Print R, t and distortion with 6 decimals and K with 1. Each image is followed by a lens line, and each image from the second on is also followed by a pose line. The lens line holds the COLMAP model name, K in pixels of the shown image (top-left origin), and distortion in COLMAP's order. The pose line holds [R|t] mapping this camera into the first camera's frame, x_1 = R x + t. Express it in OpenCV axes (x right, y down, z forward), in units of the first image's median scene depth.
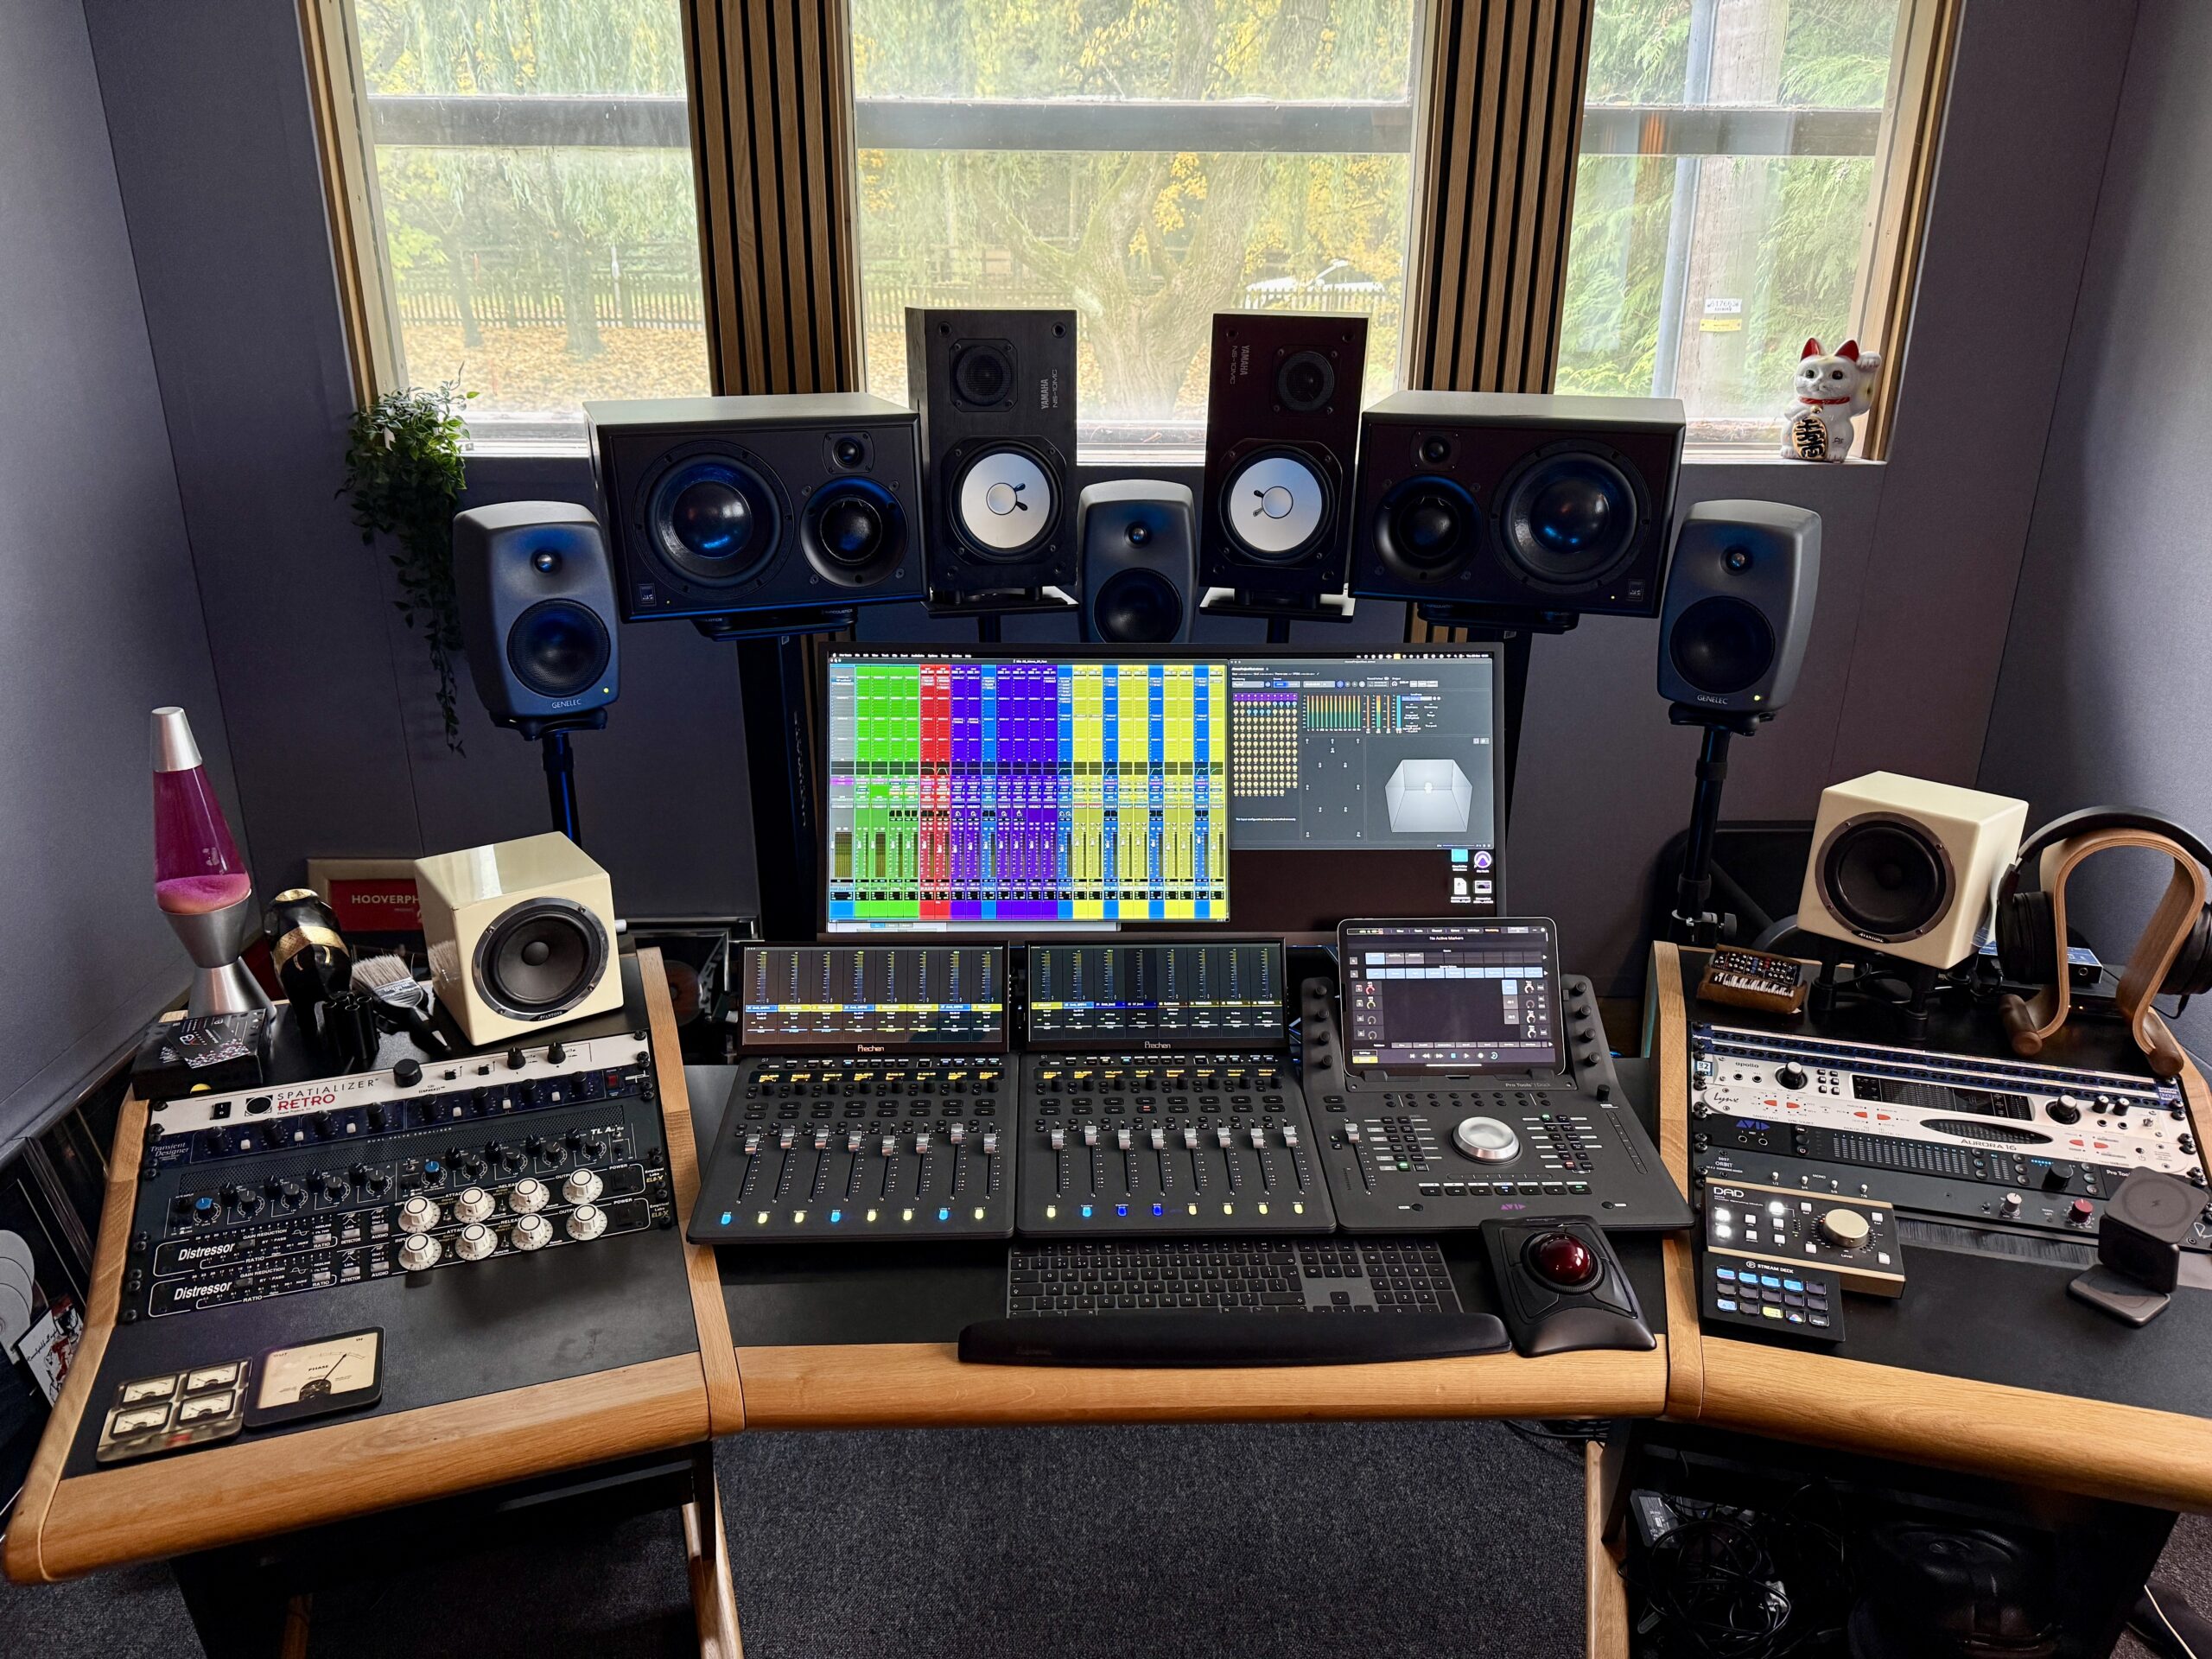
lens RADIAL K [[1462.4, 0, 1091.0], [0, 1462.4, 824.4], [0, 0, 1]] dist [0.063992, -0.047553]
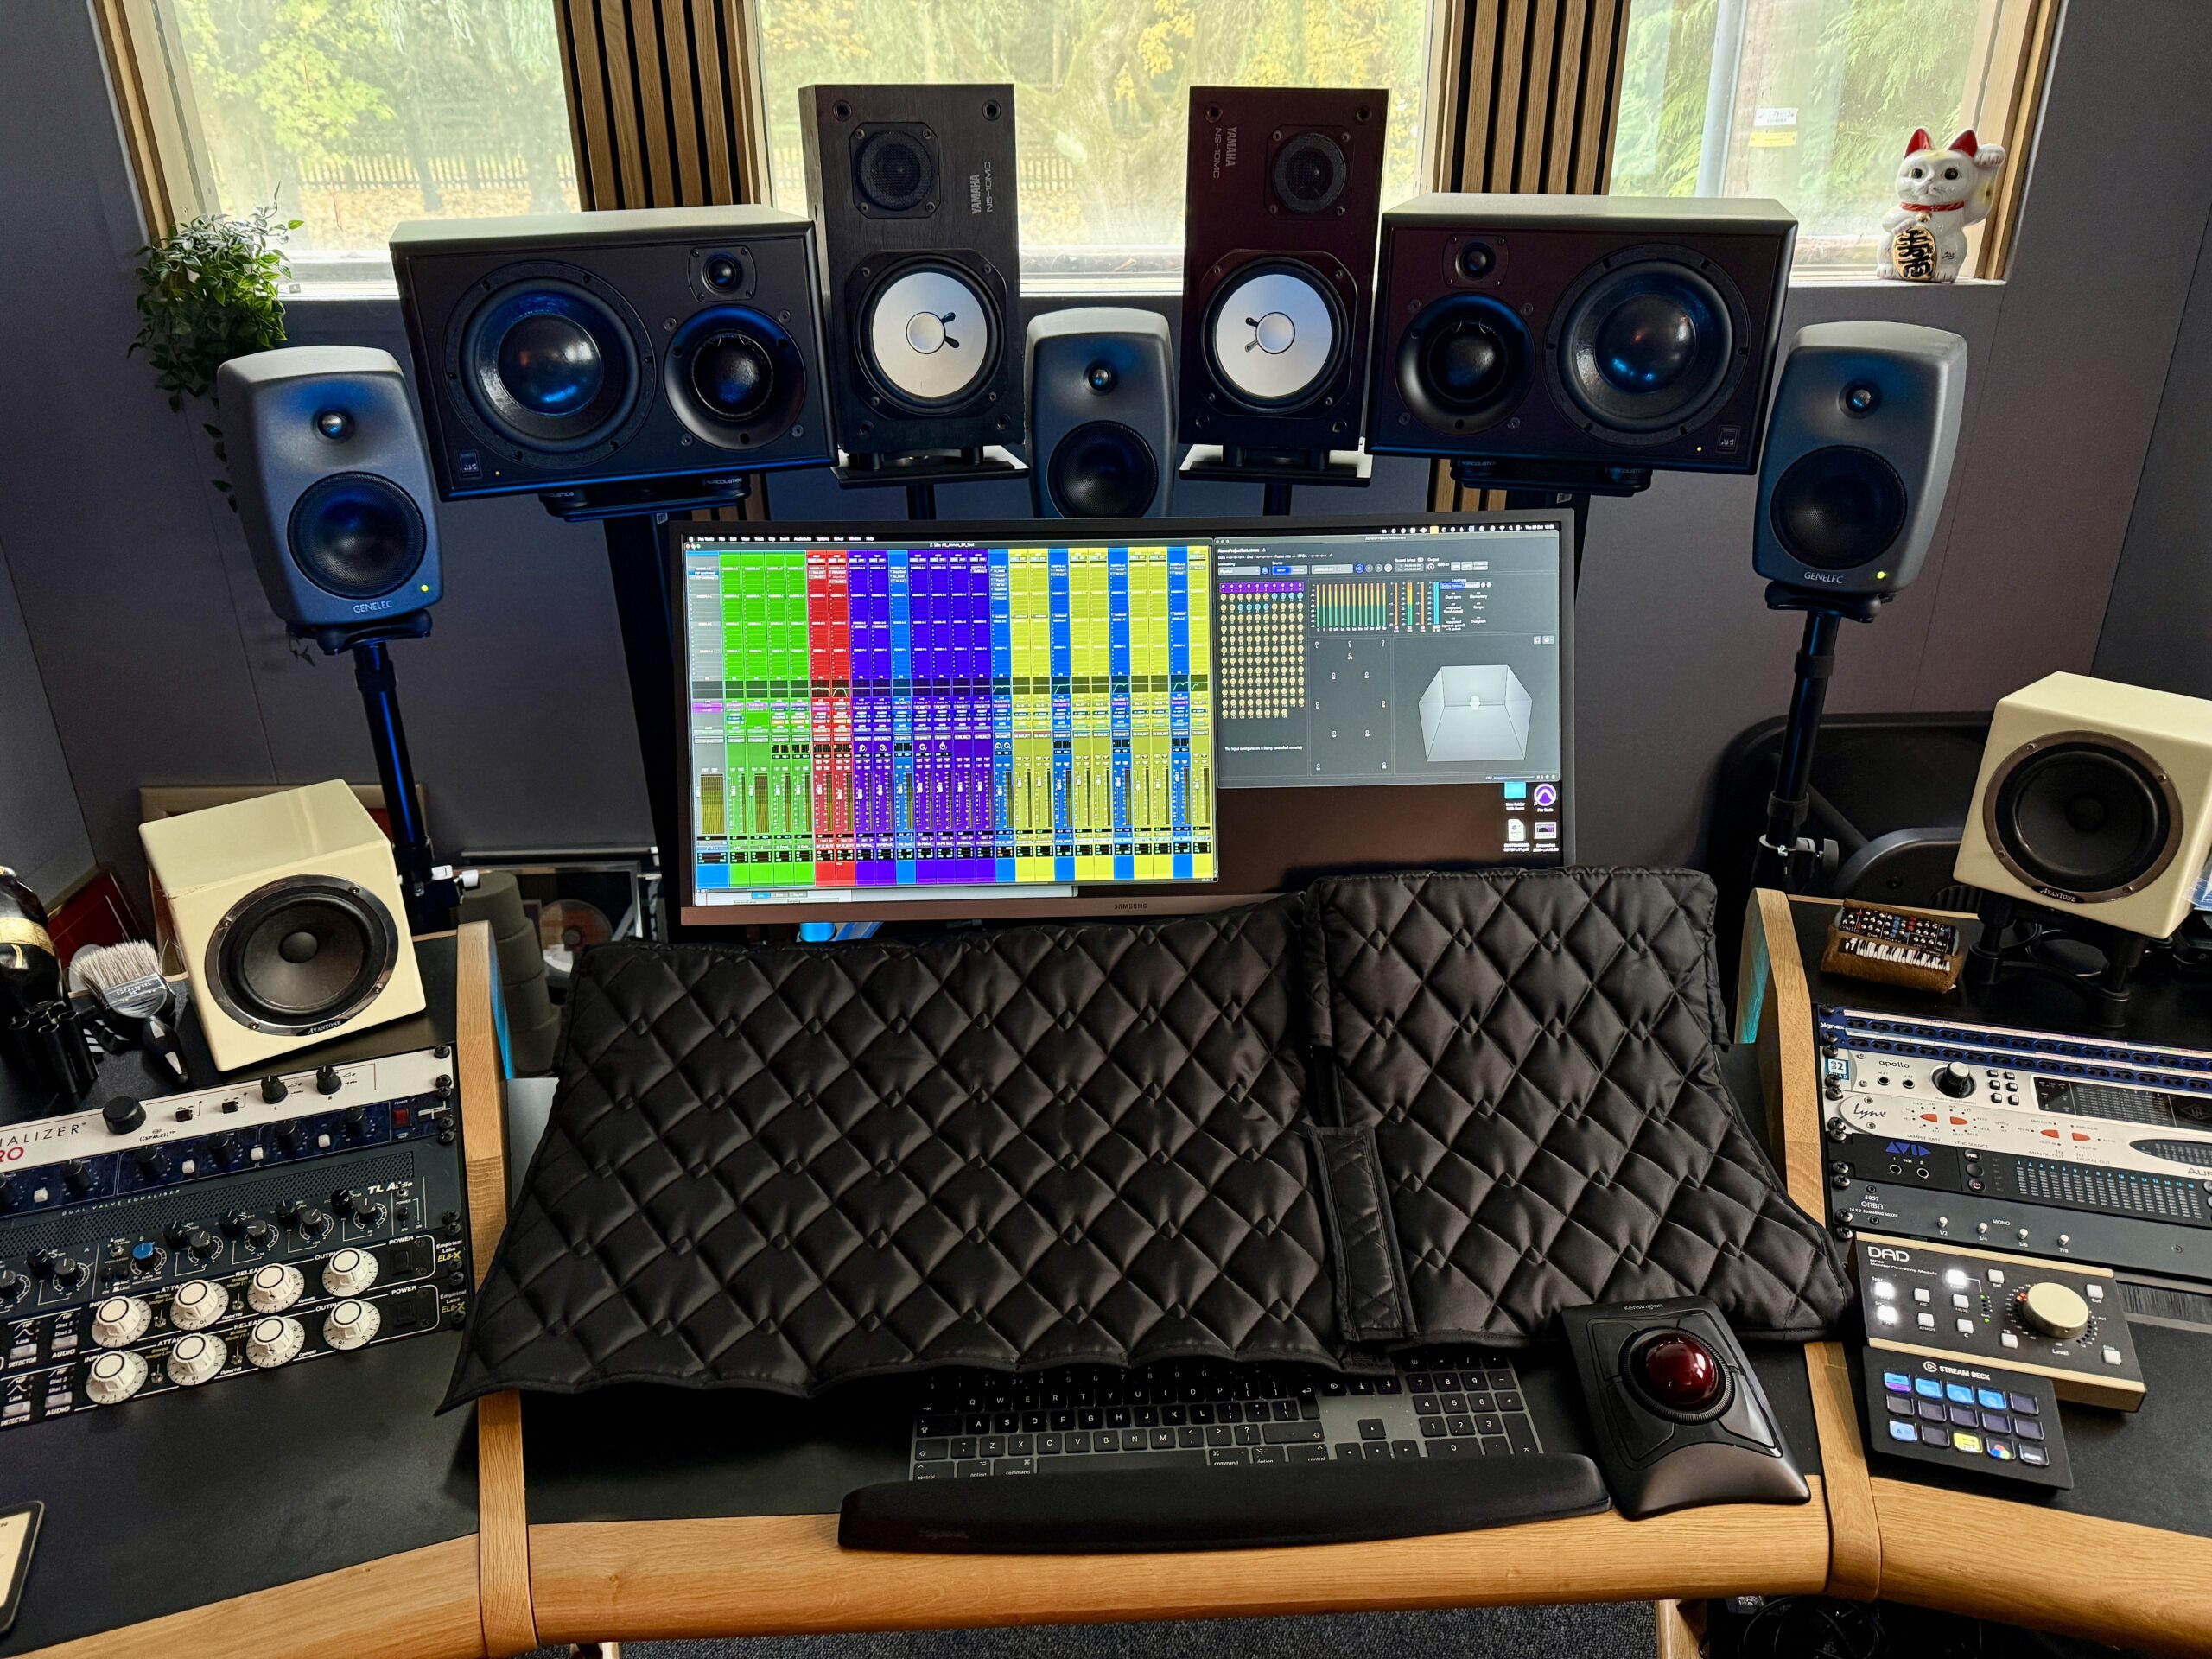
lens RADIAL K [[1495.2, 0, 1097.6], [0, 1495.2, 809.7], [0, 0, 1]] dist [0.041610, -0.043215]
pose [[0.999821, -0.017692, 0.006653, 0.026348], [0.017164, 0.997226, 0.072432, -0.029588], [-0.007916, -0.072305, 0.997351, 0.216518]]
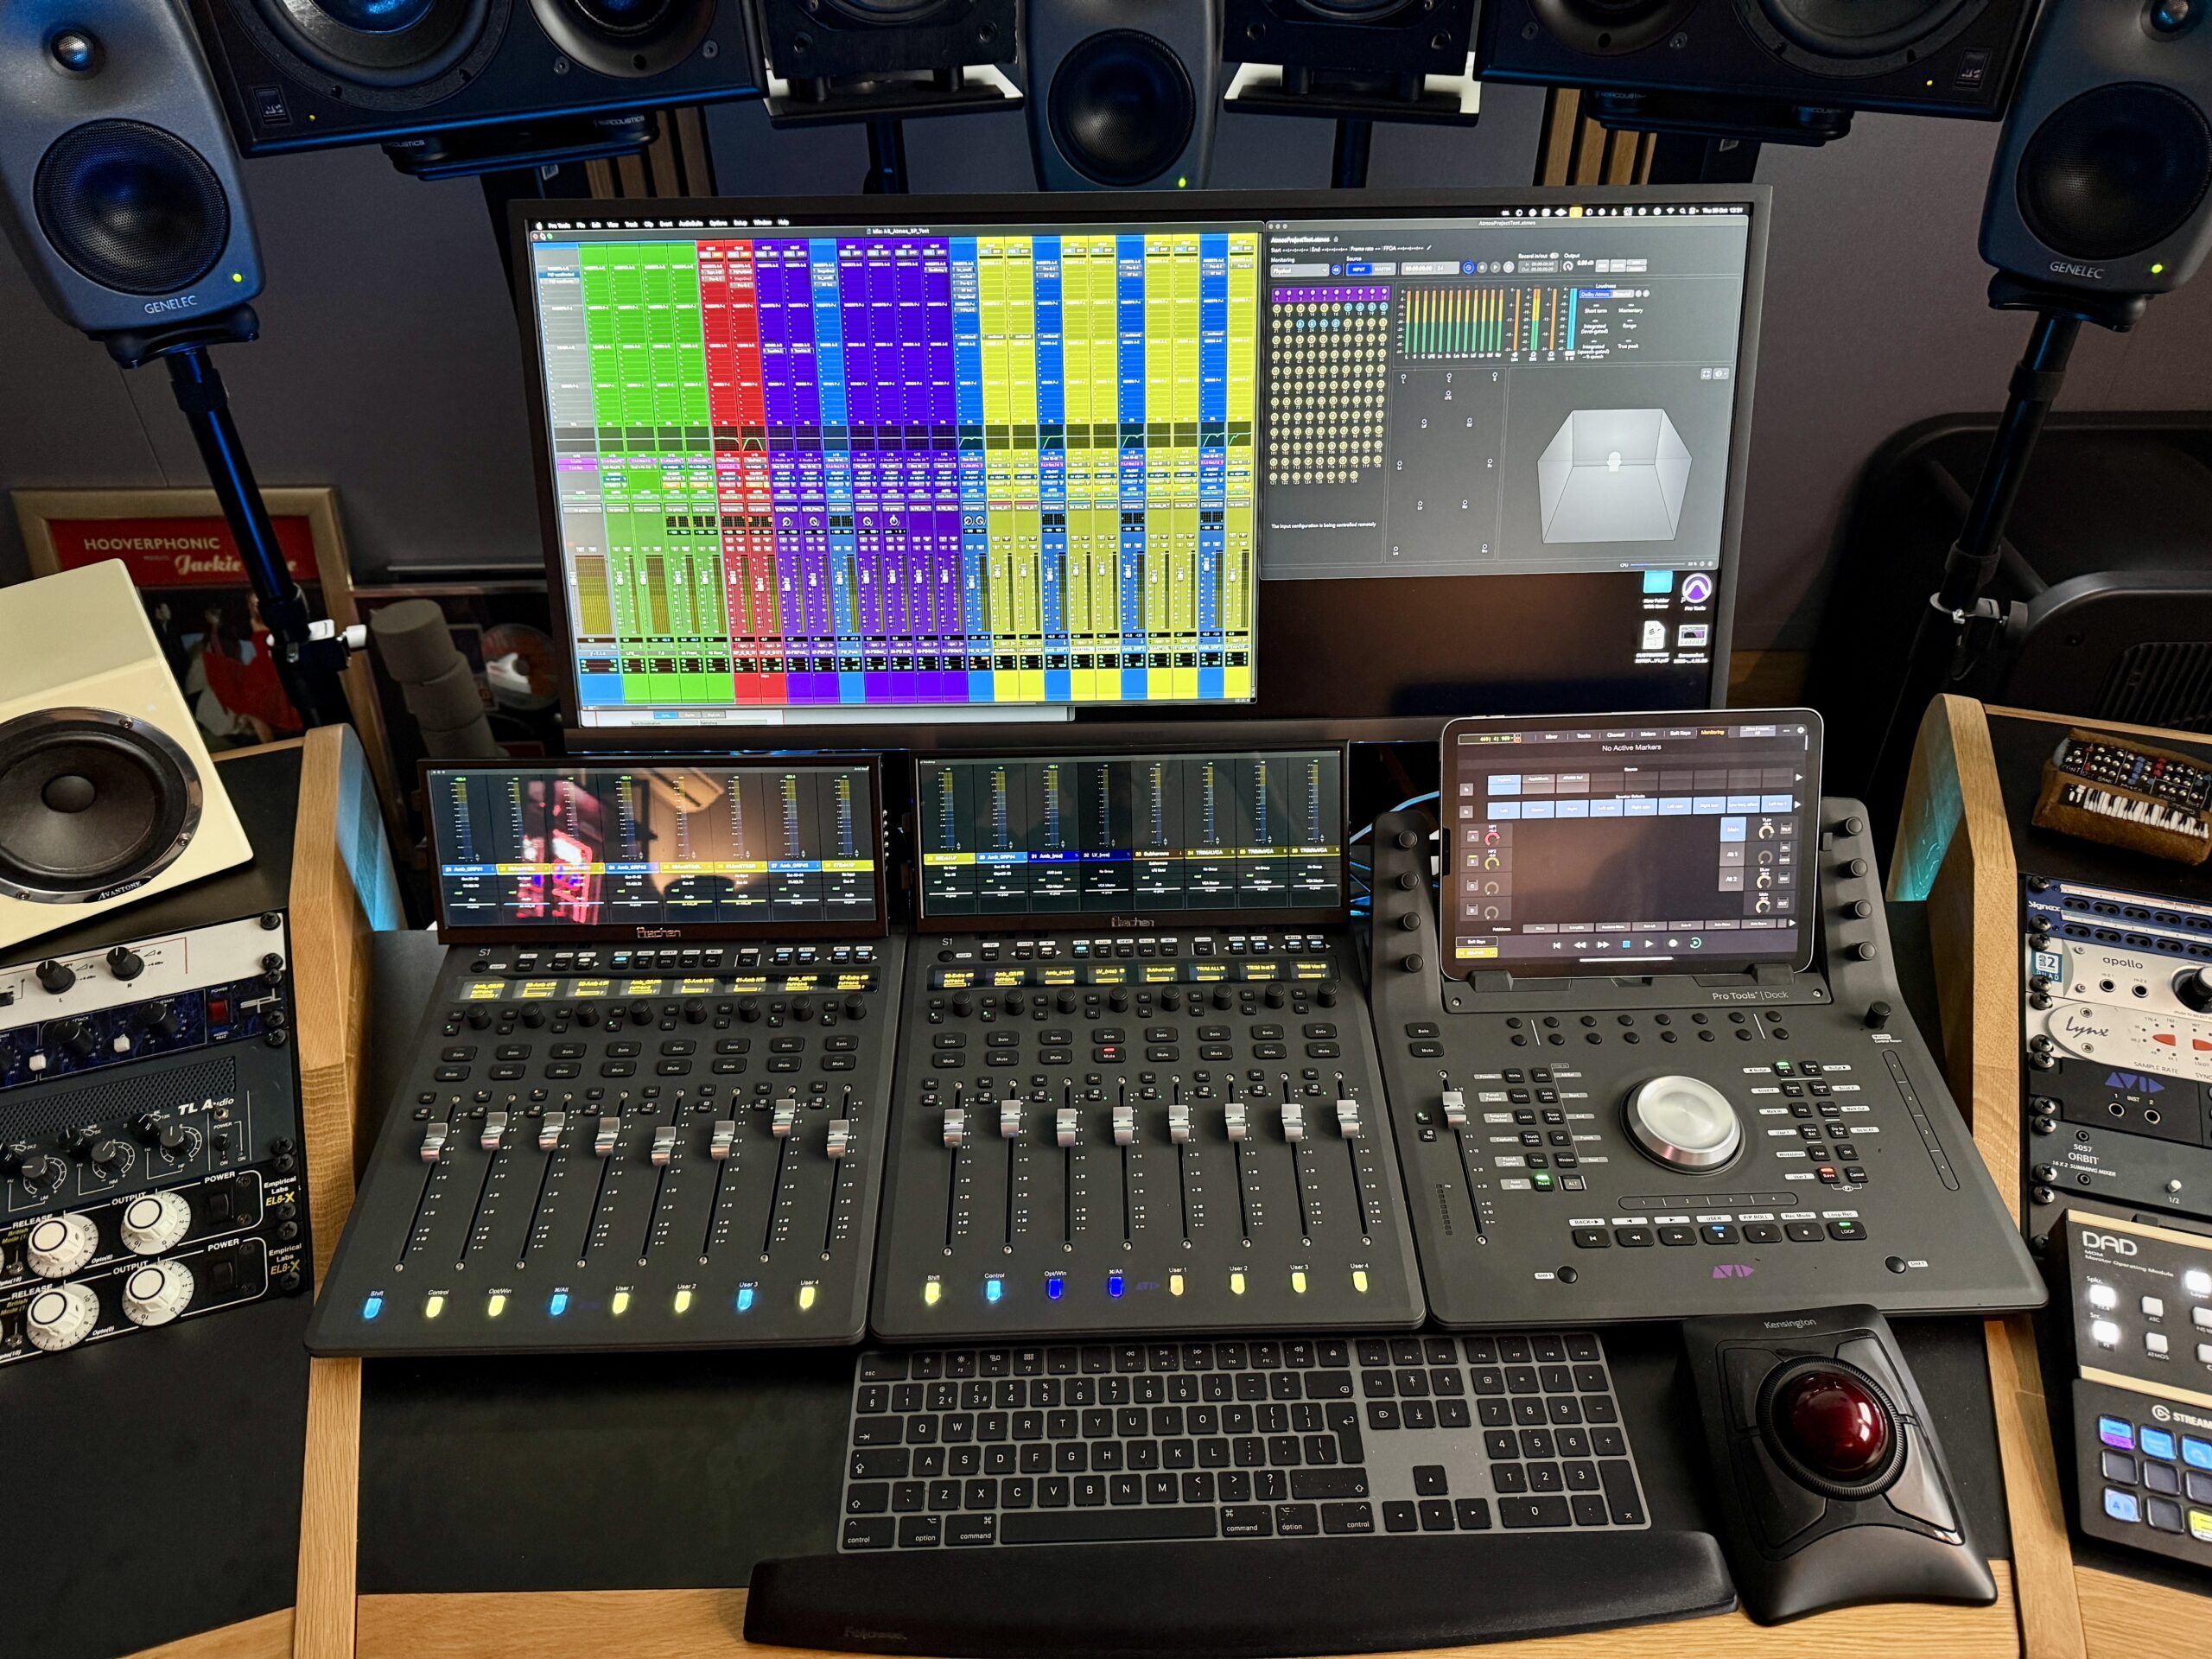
lens RADIAL K [[1501.4, 0, 1108.7], [0, 1501.4, 839.7], [0, 0, 1]] dist [0.003661, -0.008531]
pose [[0.999835, -0.008767, -0.015910, 0.043469], [0.013391, 0.947536, 0.319370, -0.074992], [0.012275, -0.319530, 0.947497, 0.405756]]
